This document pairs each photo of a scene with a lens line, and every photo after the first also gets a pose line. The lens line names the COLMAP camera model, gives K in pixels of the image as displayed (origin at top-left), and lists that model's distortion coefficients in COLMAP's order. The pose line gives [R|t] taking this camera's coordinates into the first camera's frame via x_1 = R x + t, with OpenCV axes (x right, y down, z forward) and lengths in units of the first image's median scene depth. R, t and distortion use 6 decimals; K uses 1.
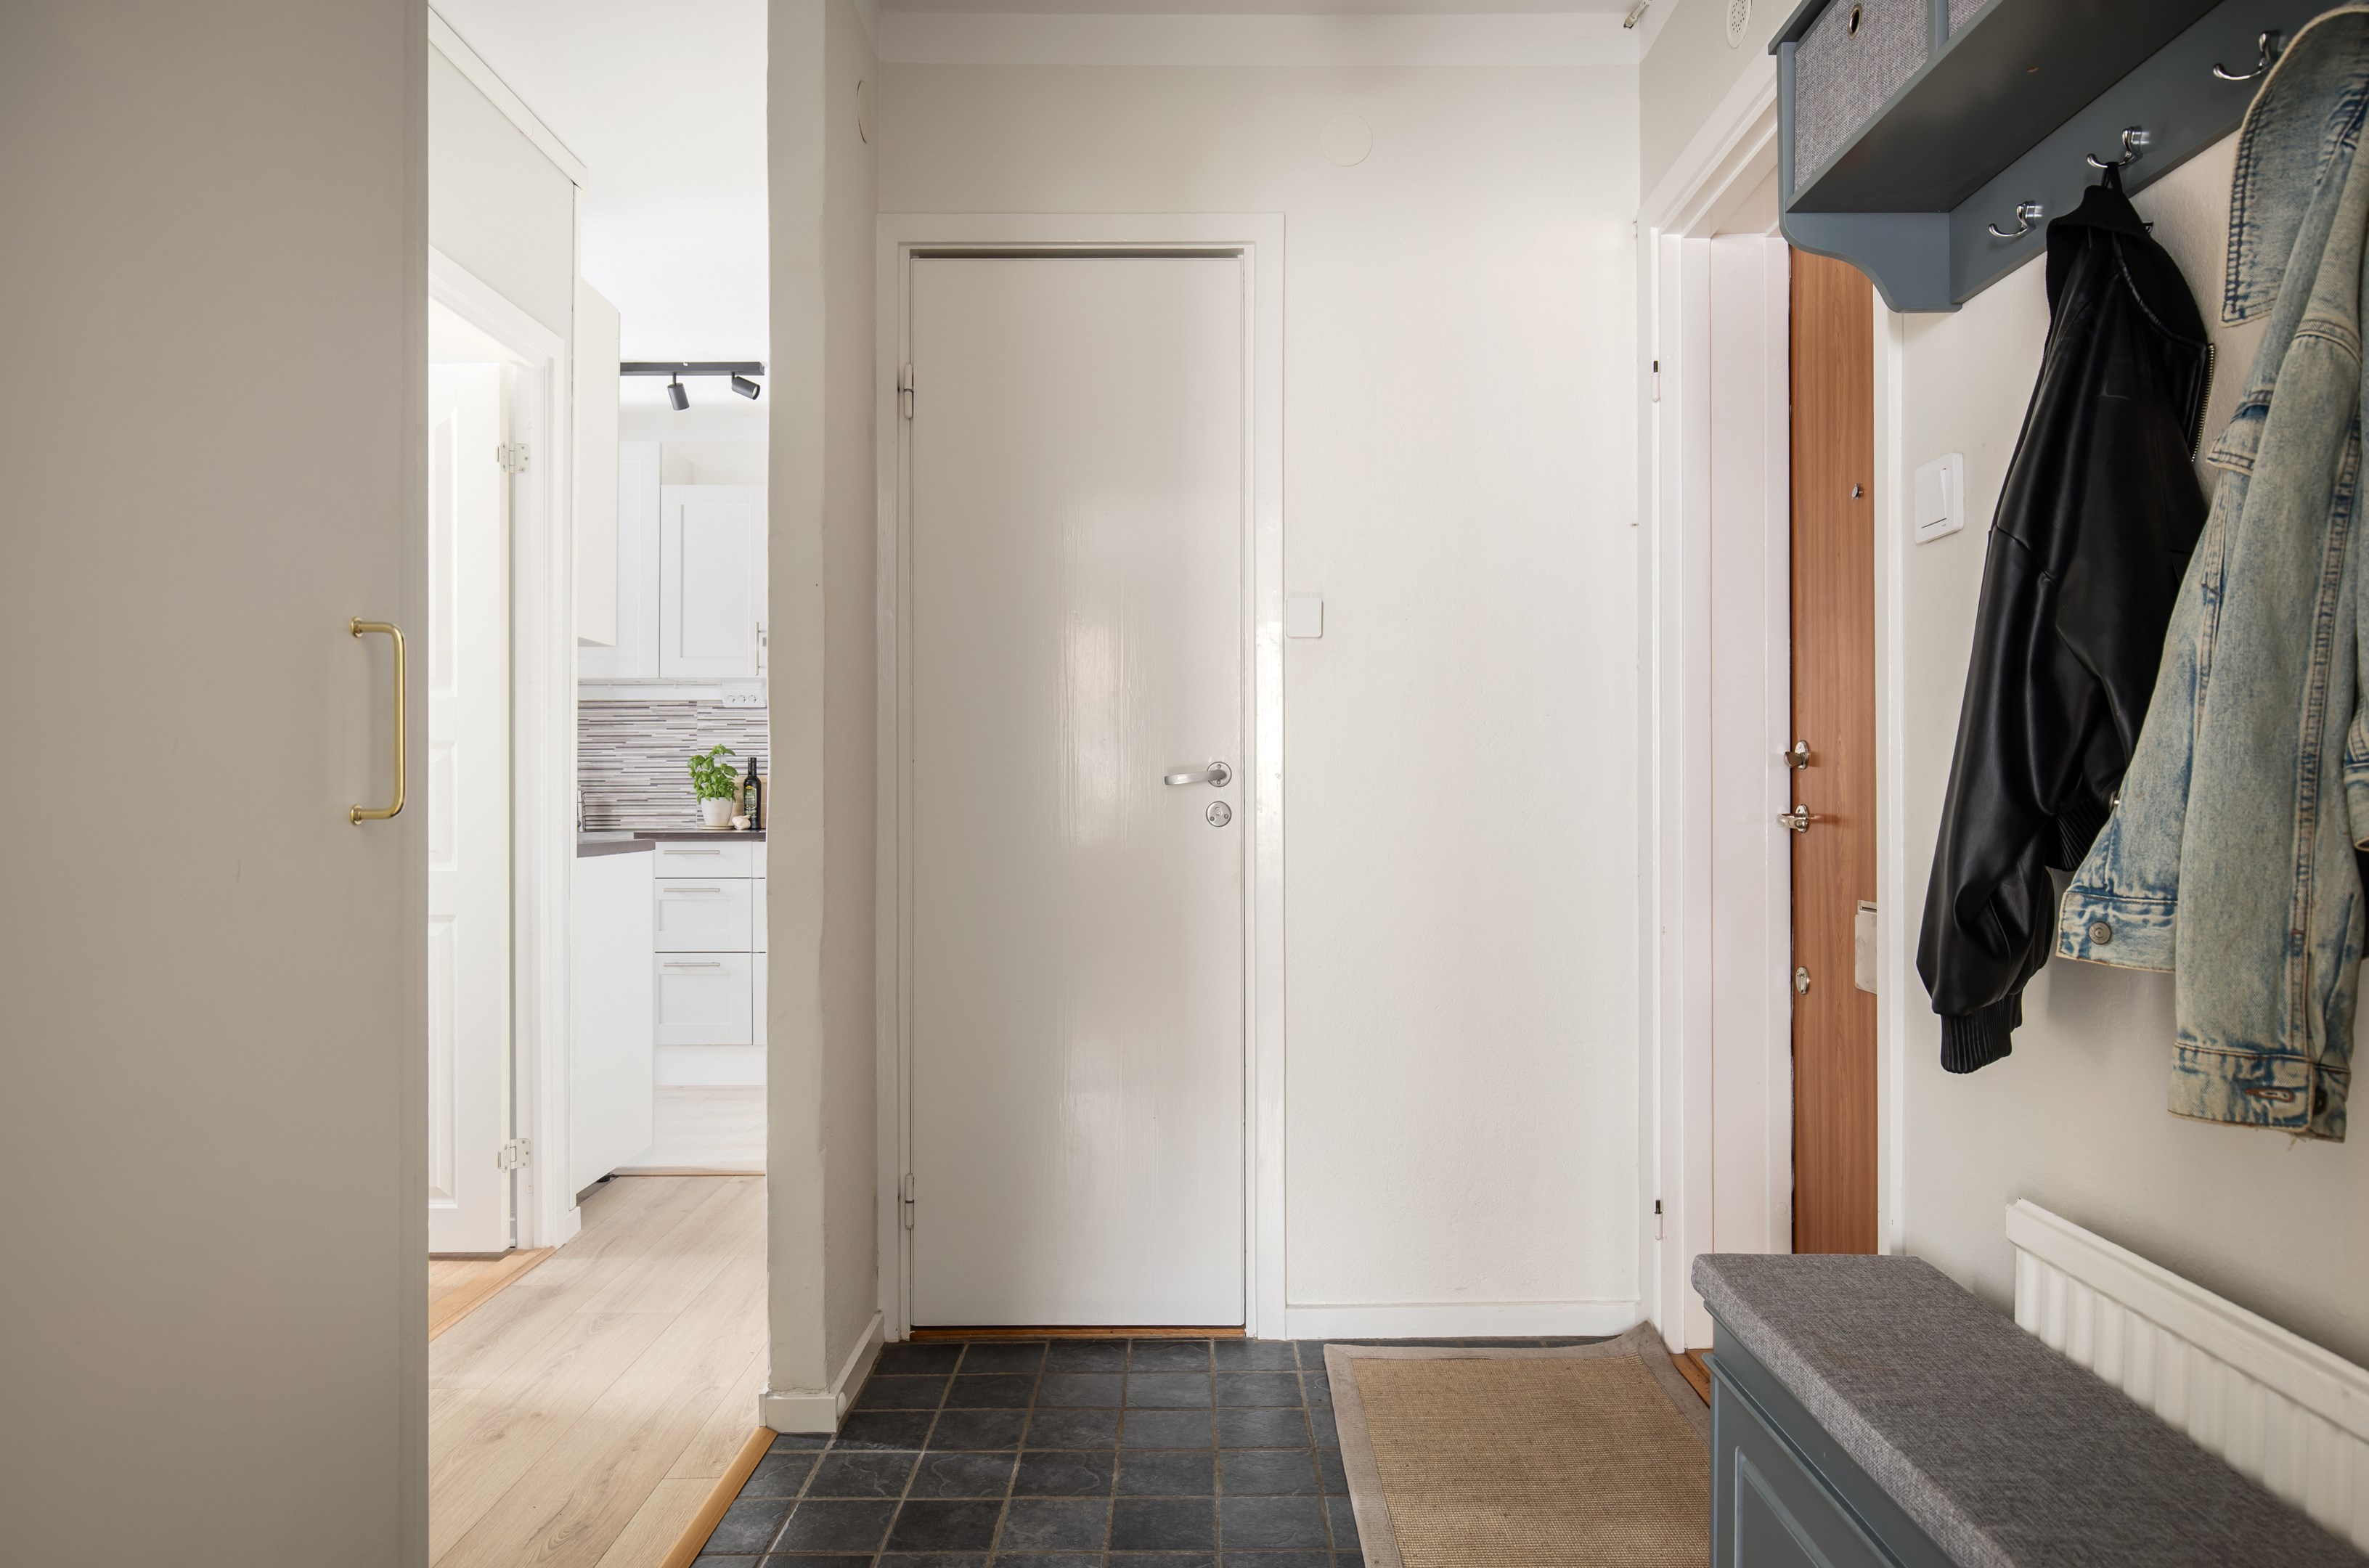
lens RADIAL K [[1460.2, 0, 1181.8], [0, 1460.2, 790.1], [0, 0, 1]] dist [0.003942, 0.000578]
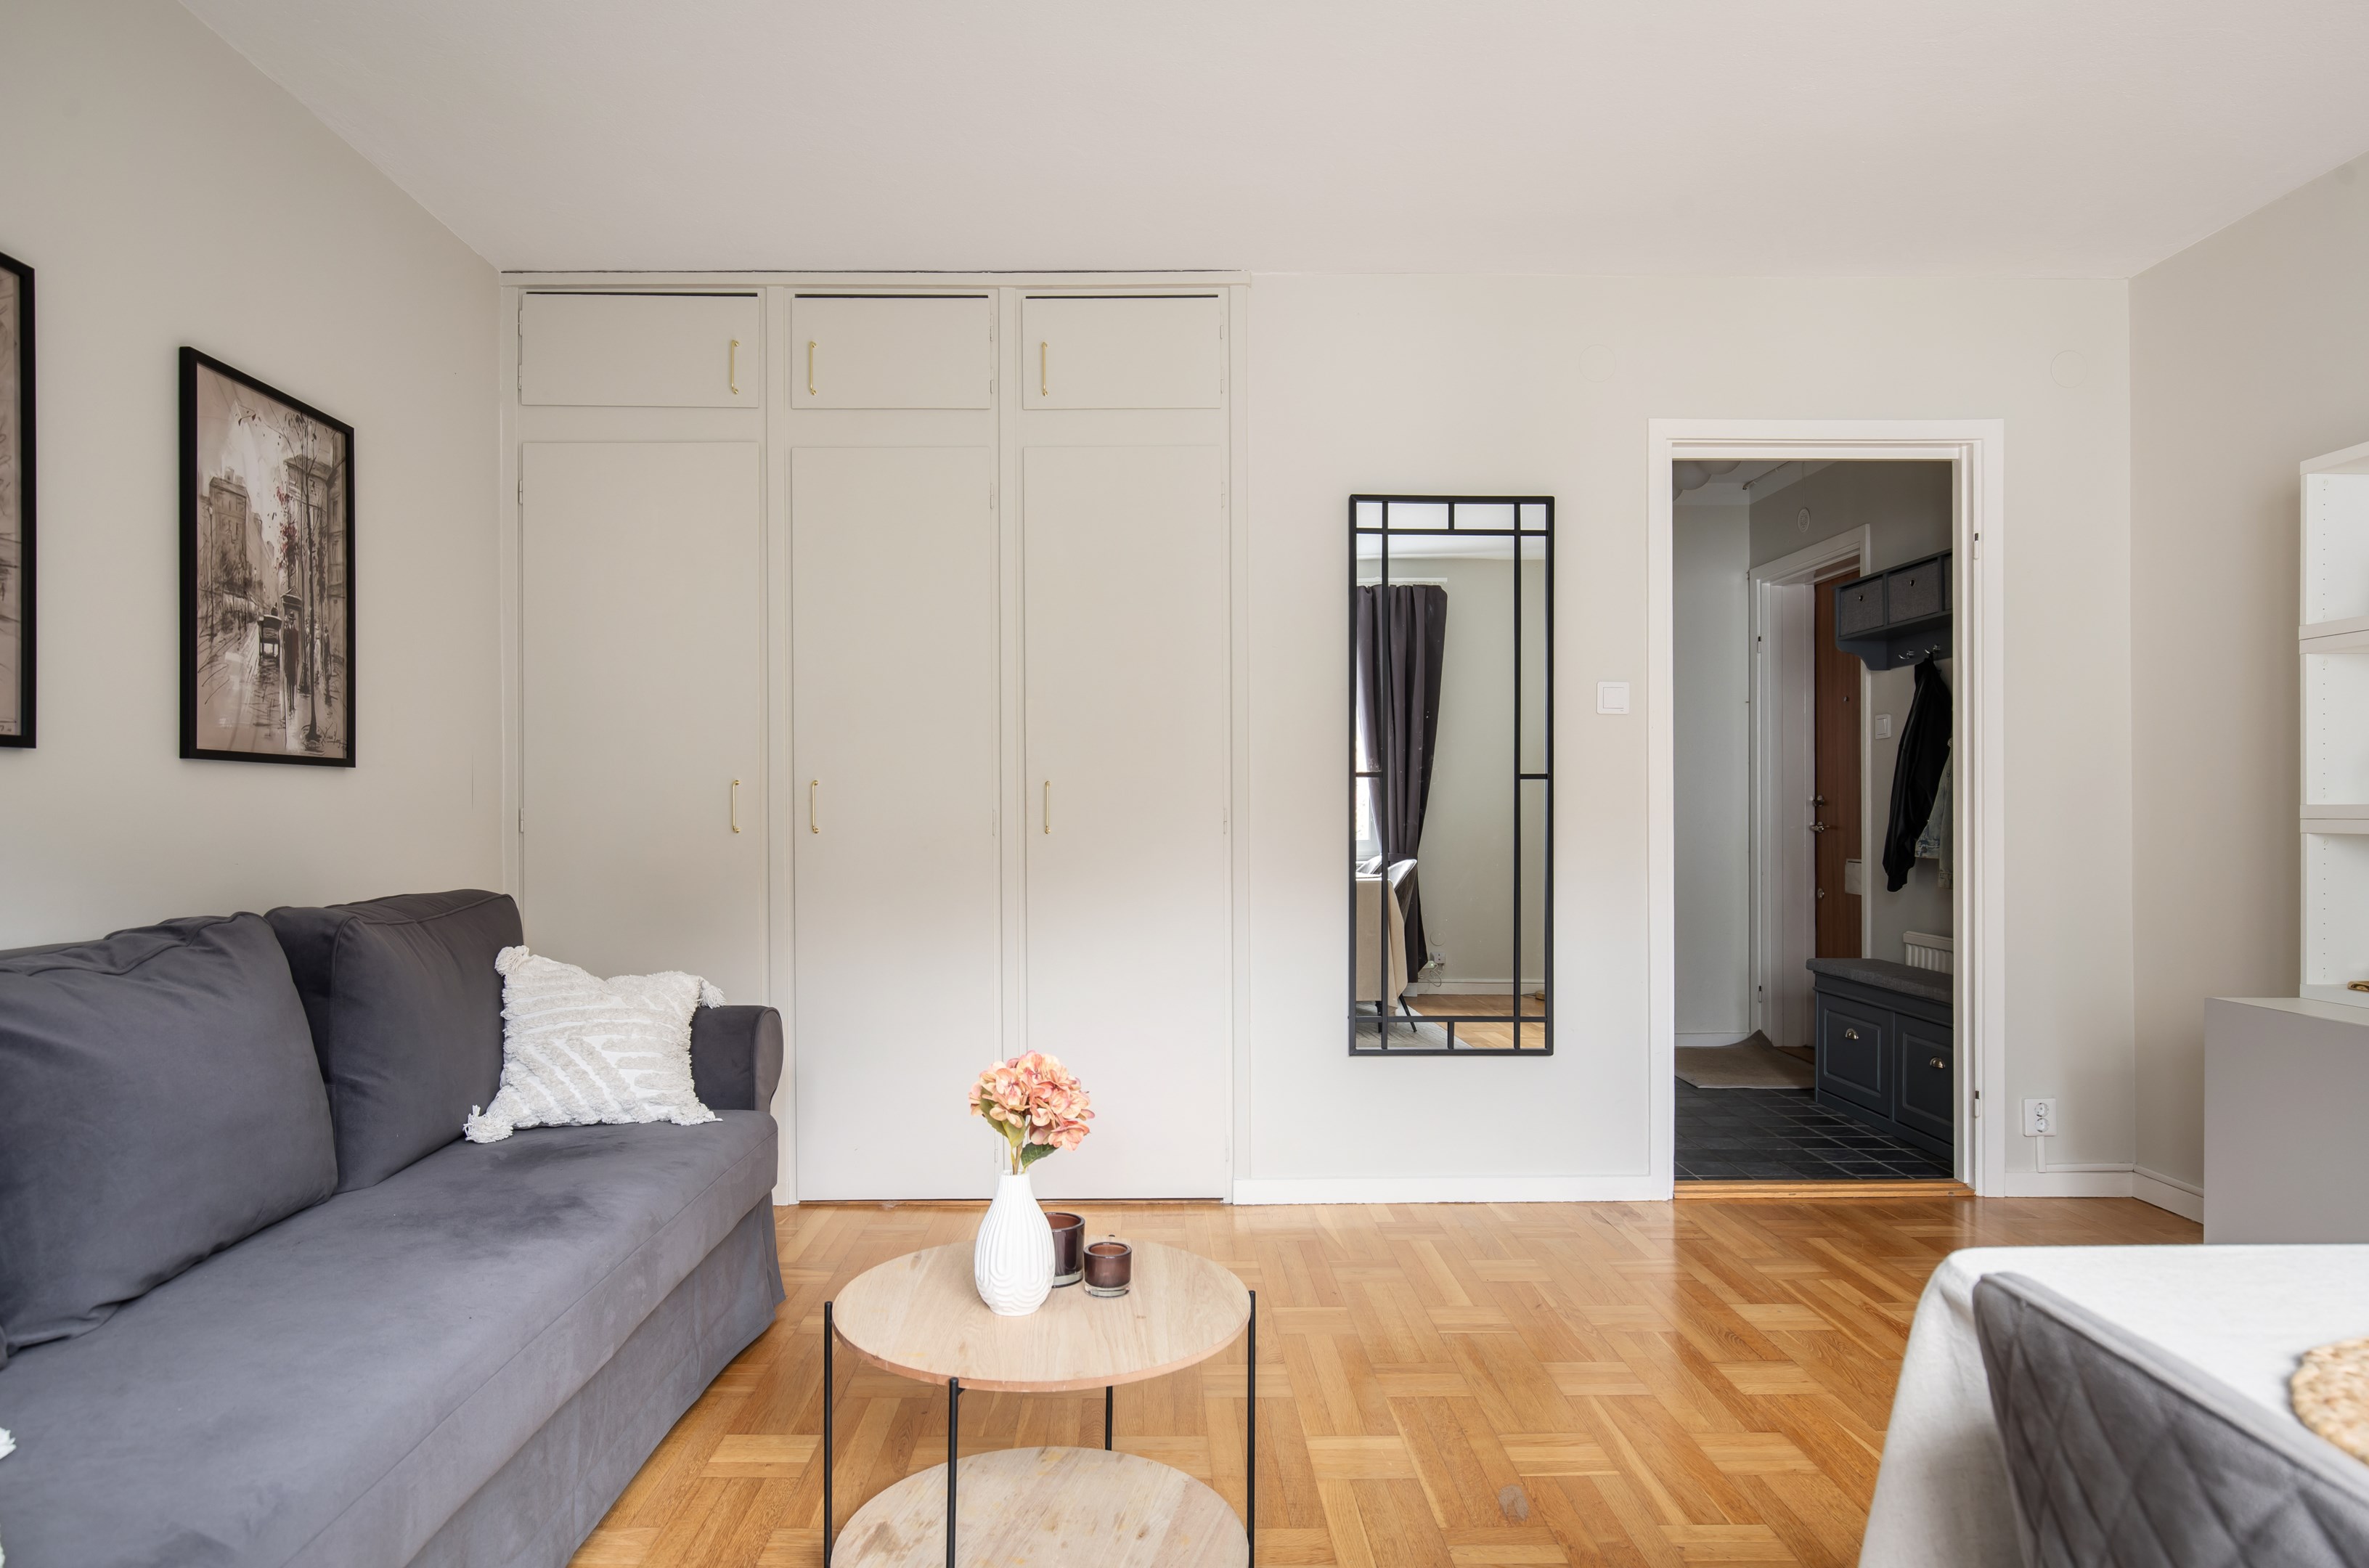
lens RADIAL K [[1384.7, 0, 1184.5], [0, 1384.7, 798.0], [0, 0, 1]] dist [-0.006003, 0.002019]
pose [[0.999324, 0.004150, 0.036540, -1.232204], [-0.003898, 0.999968, -0.006955, -0.017029], [-0.036568, 0.006807, 0.999308, -2.164509]]
